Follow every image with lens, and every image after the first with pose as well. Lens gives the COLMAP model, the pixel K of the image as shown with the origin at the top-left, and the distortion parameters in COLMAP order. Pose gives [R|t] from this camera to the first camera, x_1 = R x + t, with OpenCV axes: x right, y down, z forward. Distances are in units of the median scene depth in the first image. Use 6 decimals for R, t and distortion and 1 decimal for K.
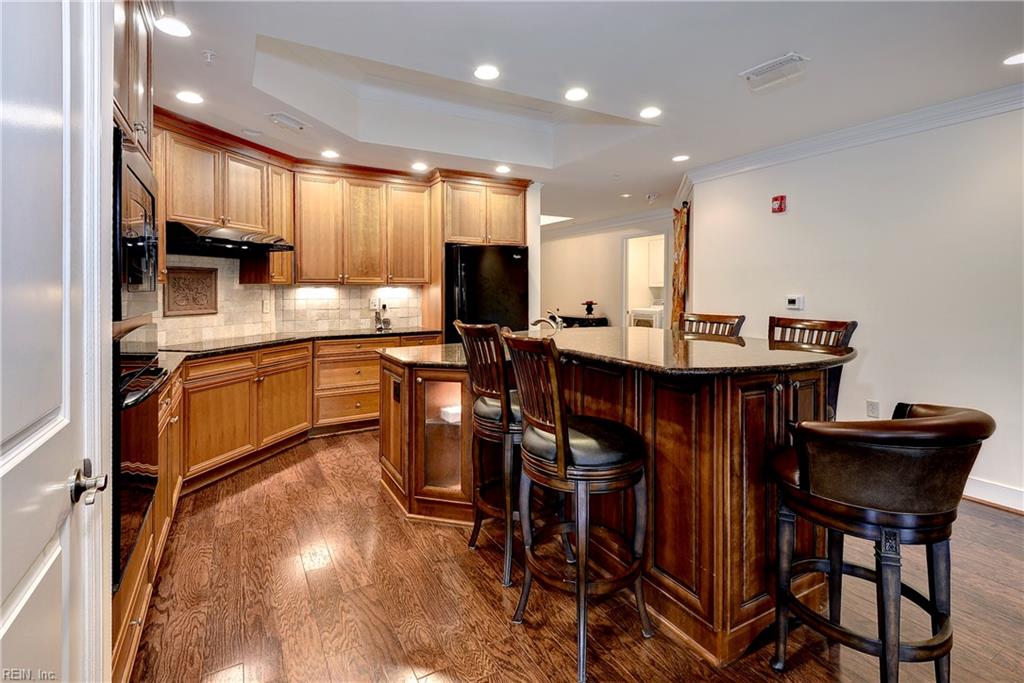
lens RADIAL K [[481.4, 0, 512.8], [0, 481.4, 290.7], [0, 0, 1]] dist [0.029510, -0.003354]
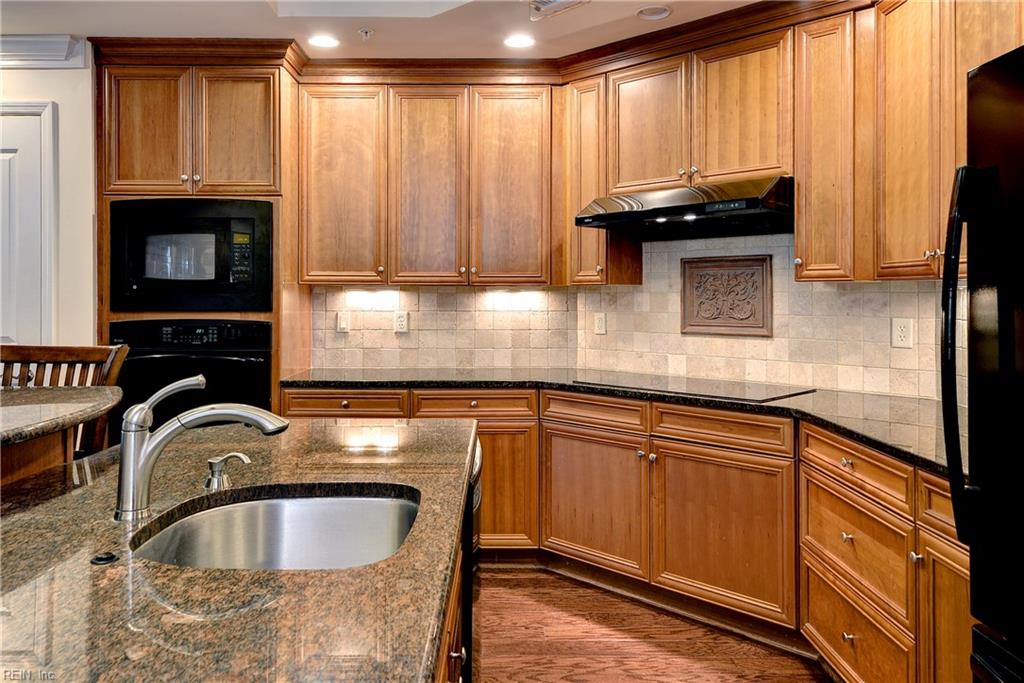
lens RADIAL K [[783.8, 0, 491.6], [0, 783.8, 291.7], [0, 0, 1]] dist [0.028825, -0.000830]
pose [[-0.502361, 0.001025, -0.864657, 0.293929], [-0.001935, 0.999995, 0.002310, -0.005182], [0.864656, 0.002834, -0.502357, 1.112115]]
